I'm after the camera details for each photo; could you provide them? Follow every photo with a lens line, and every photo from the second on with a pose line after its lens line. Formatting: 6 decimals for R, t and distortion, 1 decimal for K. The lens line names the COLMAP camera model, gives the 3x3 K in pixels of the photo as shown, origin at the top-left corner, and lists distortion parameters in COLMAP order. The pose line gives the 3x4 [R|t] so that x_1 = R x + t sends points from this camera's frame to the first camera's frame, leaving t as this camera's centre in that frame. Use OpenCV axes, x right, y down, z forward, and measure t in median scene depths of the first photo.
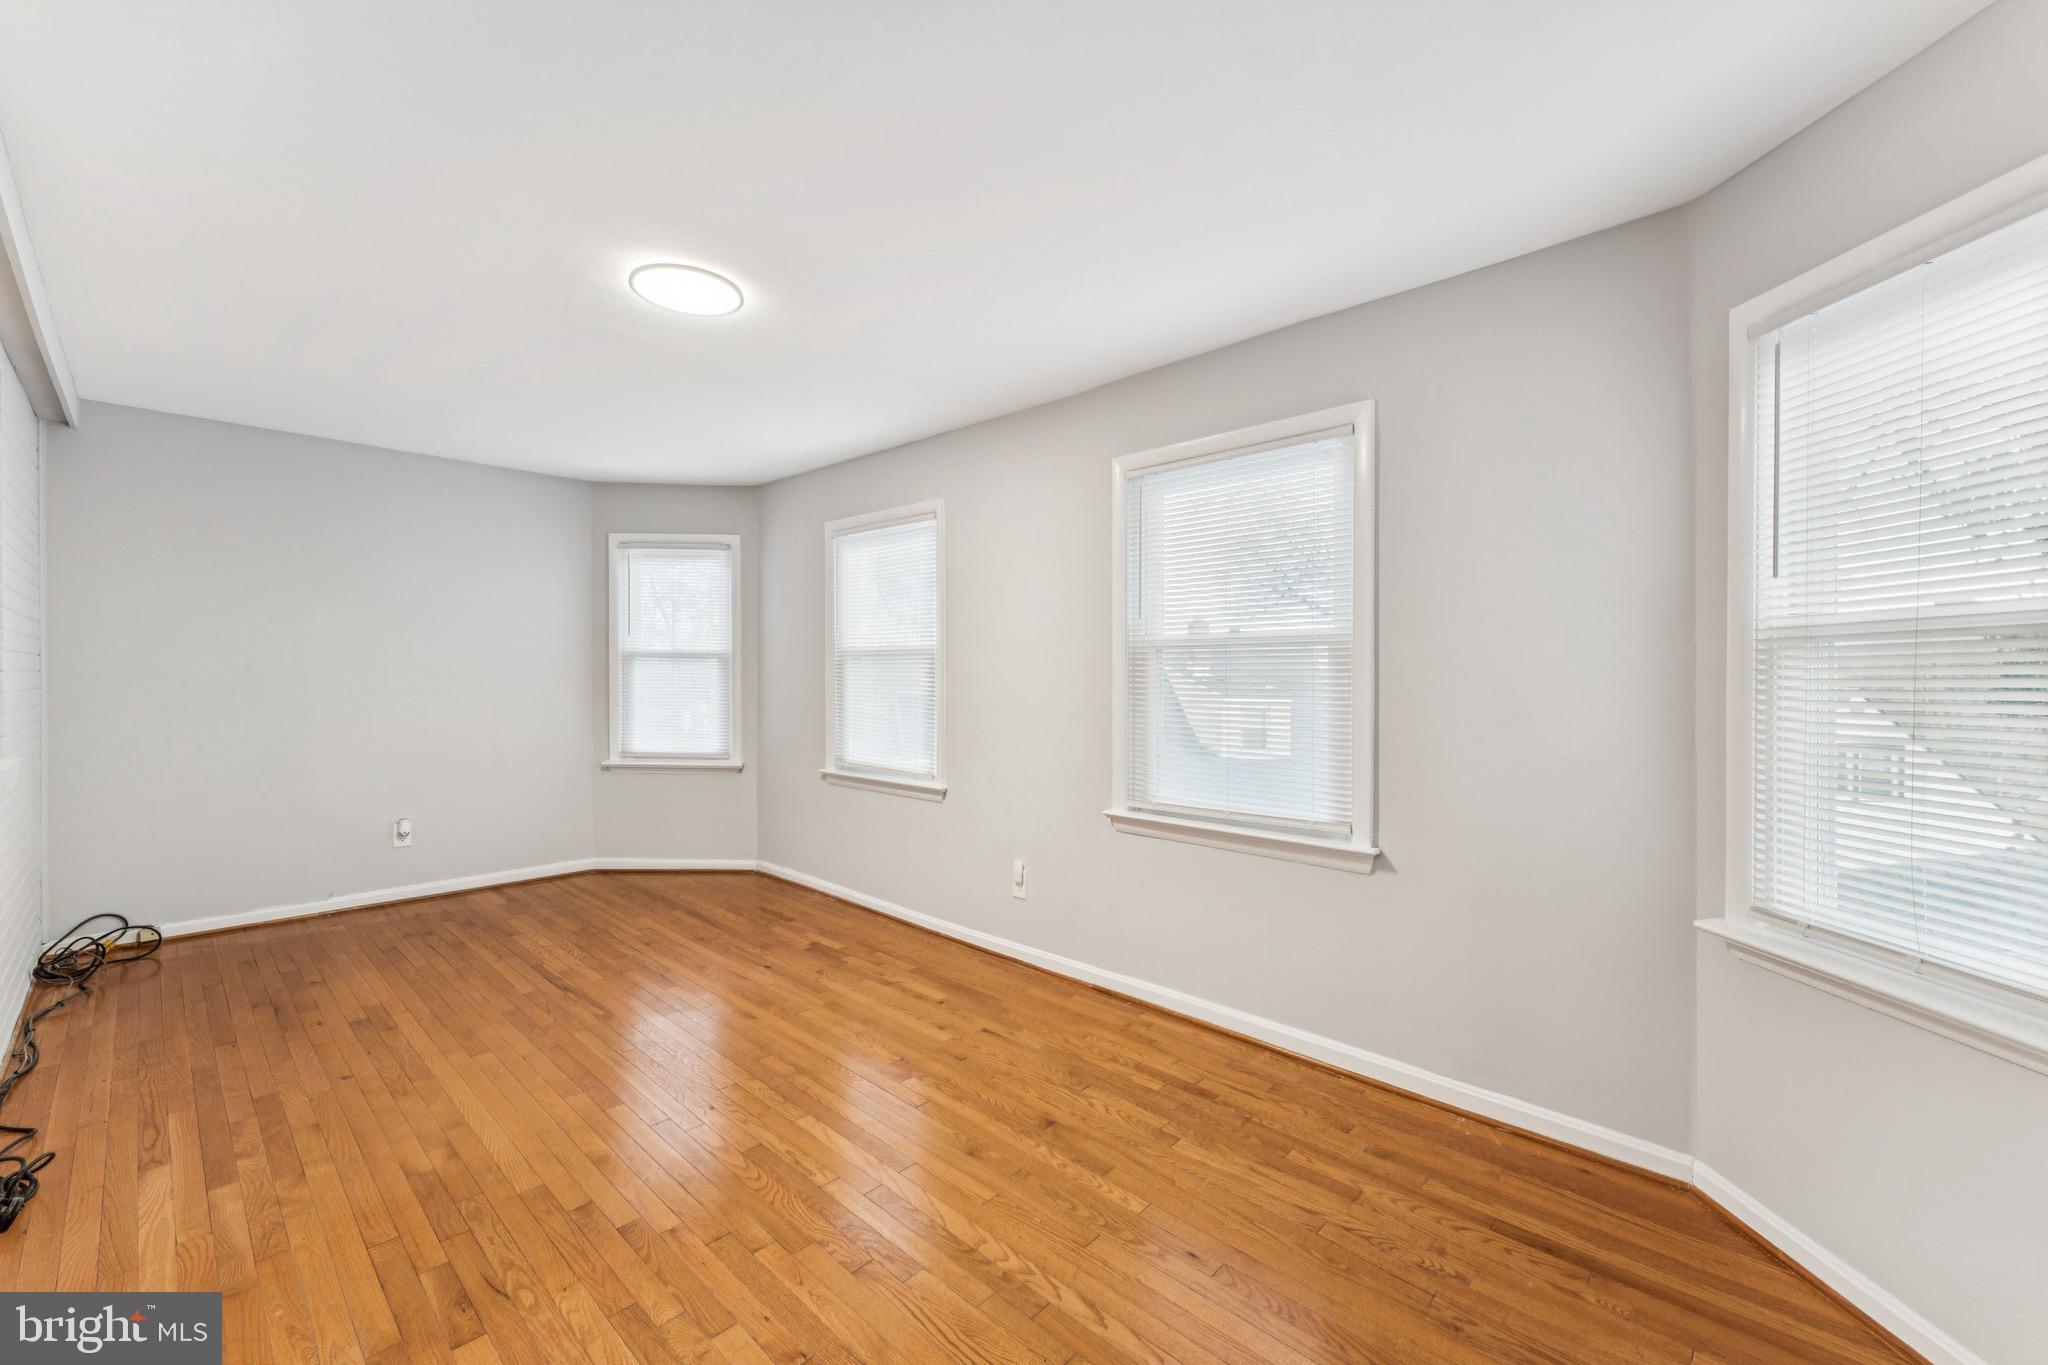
lens RADIAL K [[834.3, 0, 1024.0], [0, 834.3, 682.5], [0, 0, 1]] dist [-0.000094, -0.000001]
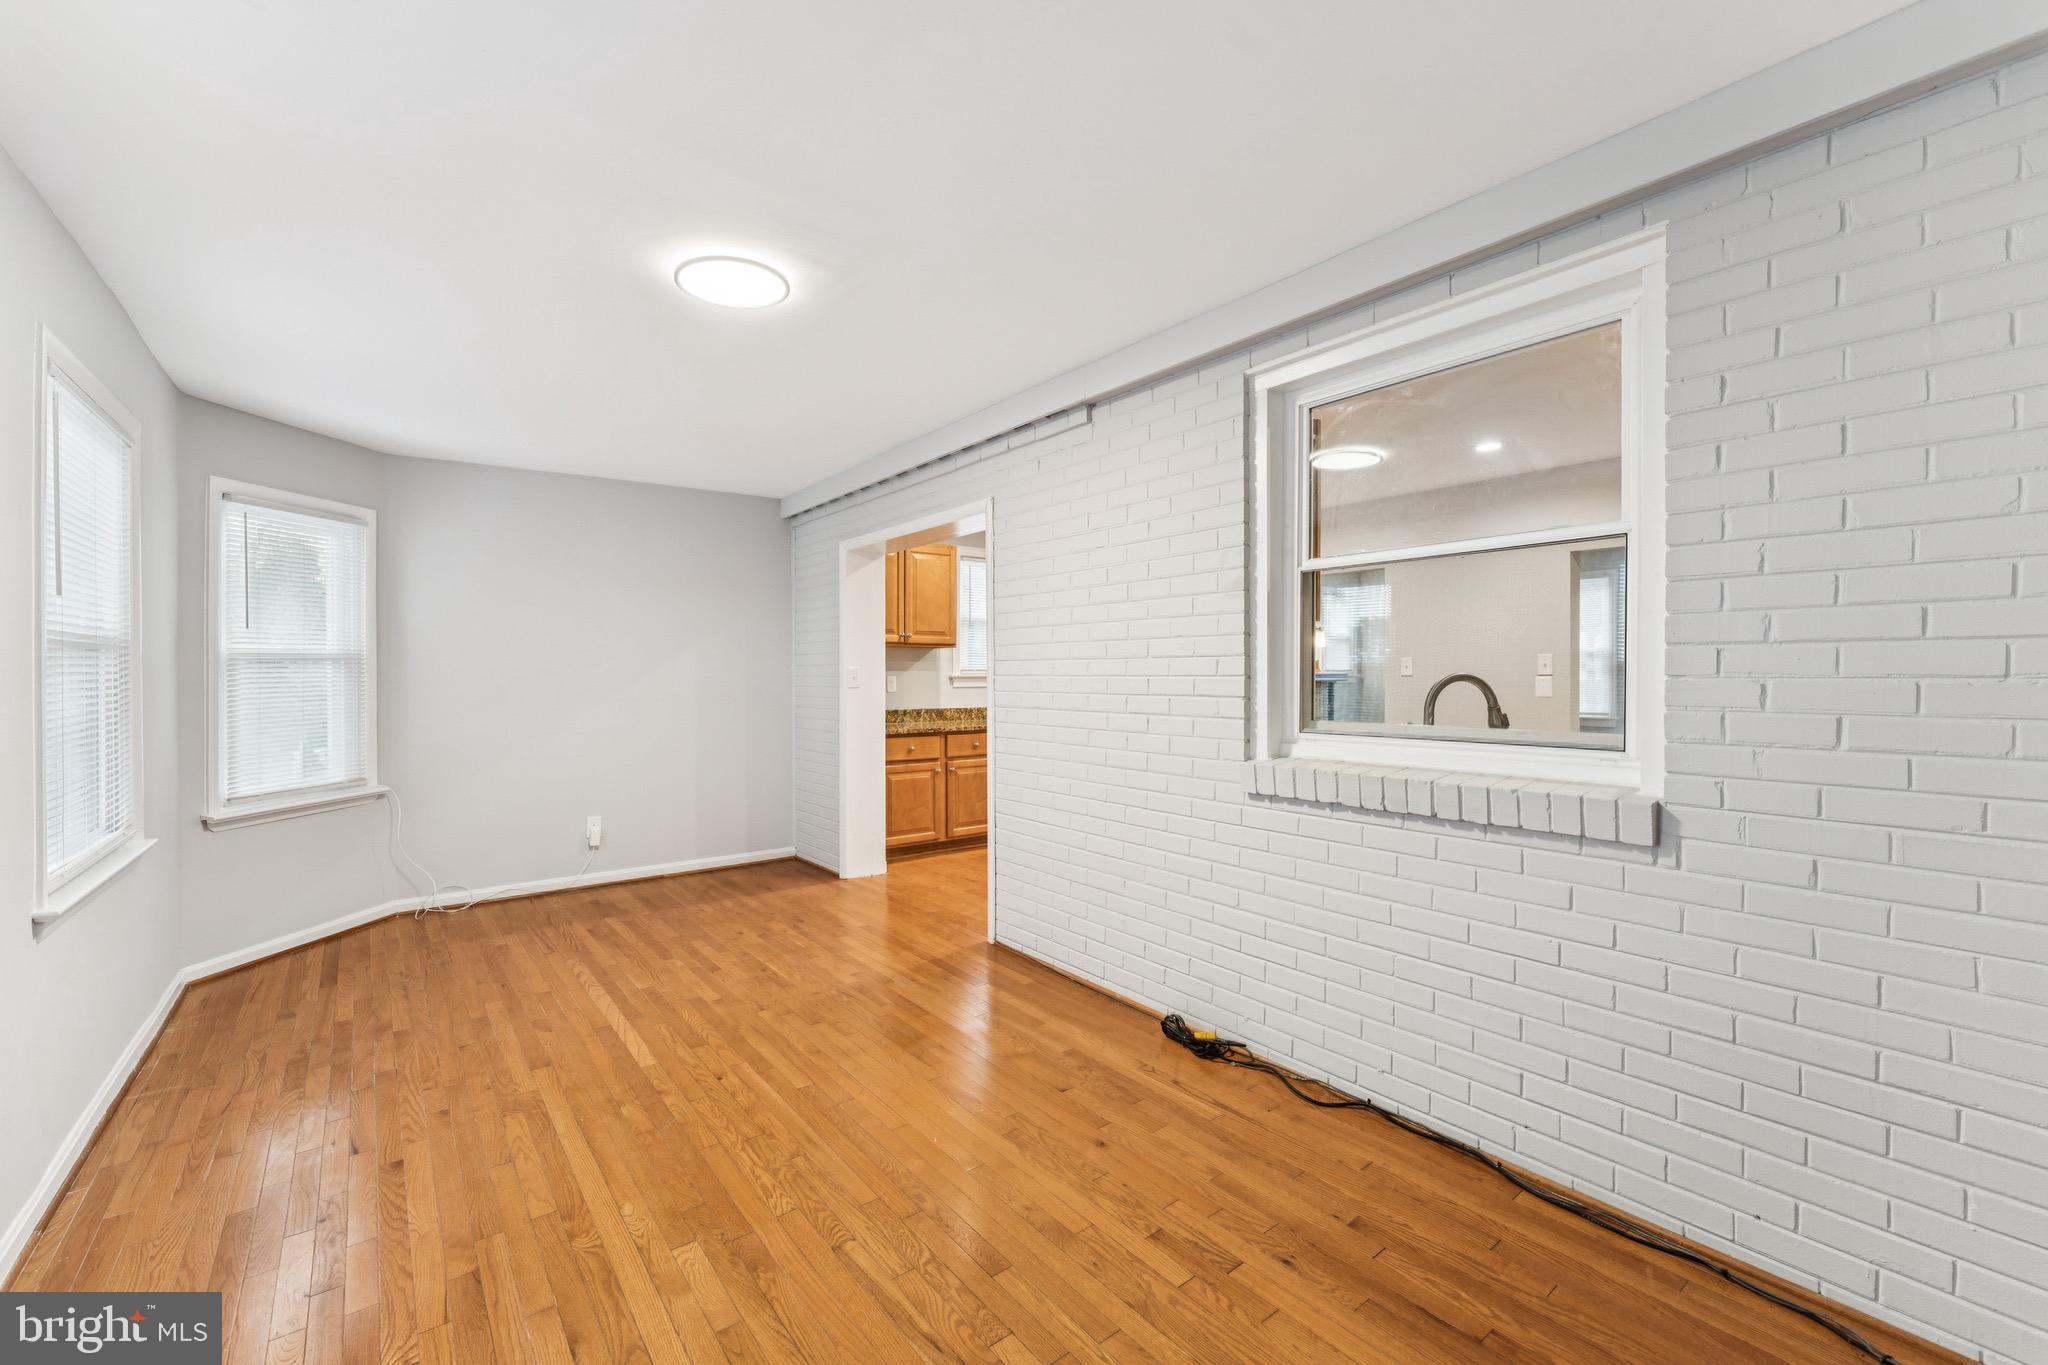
lens RADIAL K [[834.3, 0, 1024.0], [0, 834.3, 682.5], [0, 0, 1]] dist [-0.000094, -0.000001]
pose [[-0.990181, -0.004998, 0.139705, -0.867838], [-0.001357, 0.999657, 0.026147, -0.037740], [-0.139788, 0.025700, -0.989848, 1.902043]]
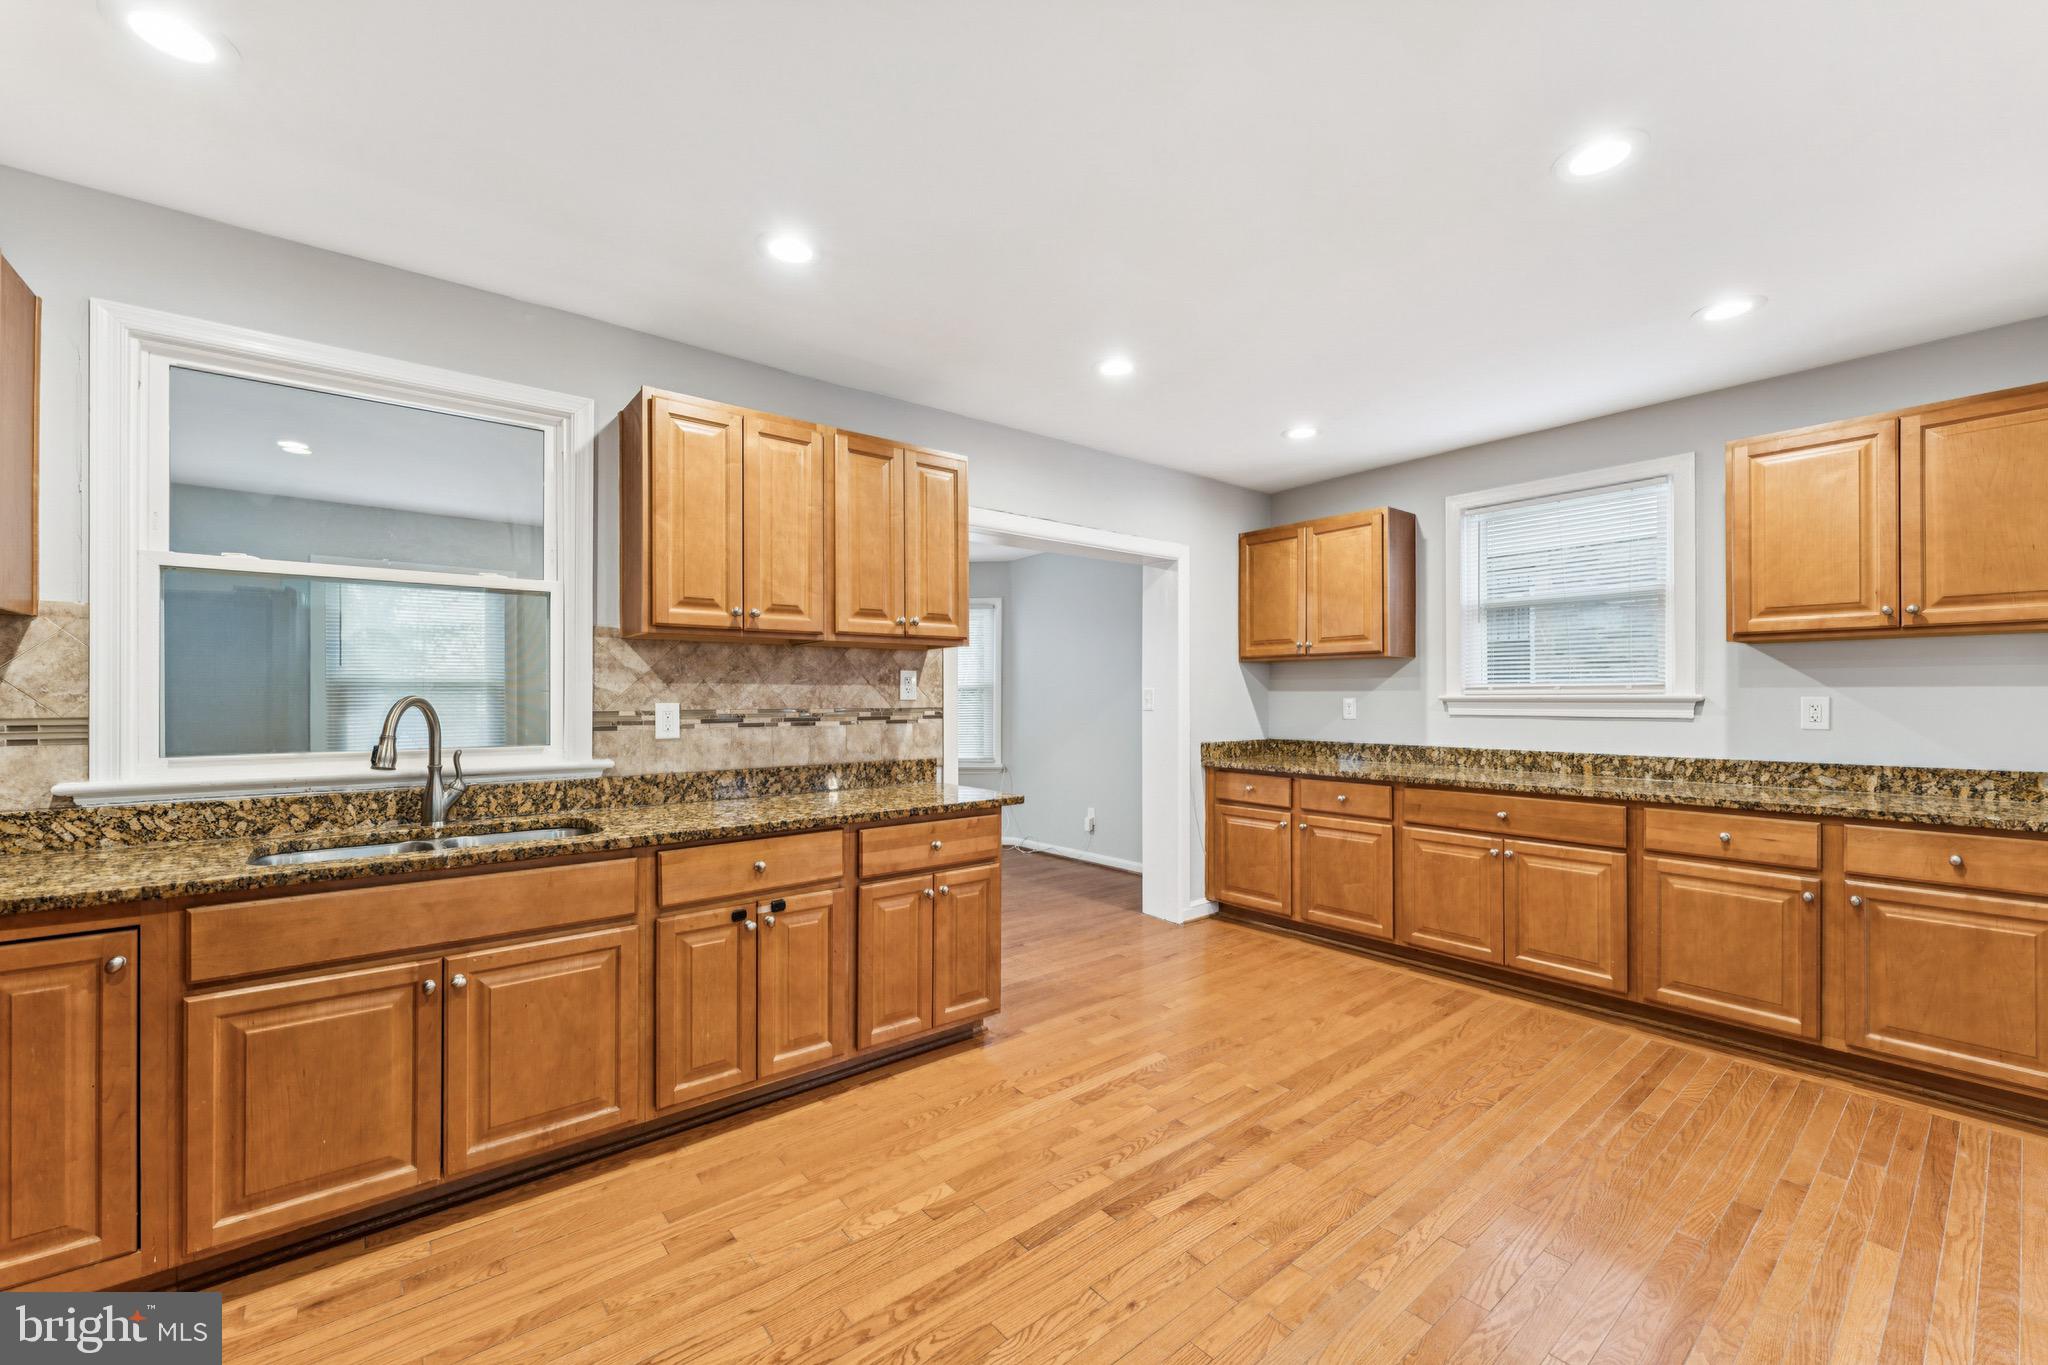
lens RADIAL K [[820.0, 0, 1050.1], [0, 820.0, 695.5], [0, 0, 1]] dist [-0.000323, -0.000269]
pose [[0.114776, 0.000134, 0.993391, -2.036818], [0.015875, 0.999872, -0.001969, -0.003918], [-0.993265, 0.015996, 0.114759, -0.036838]]
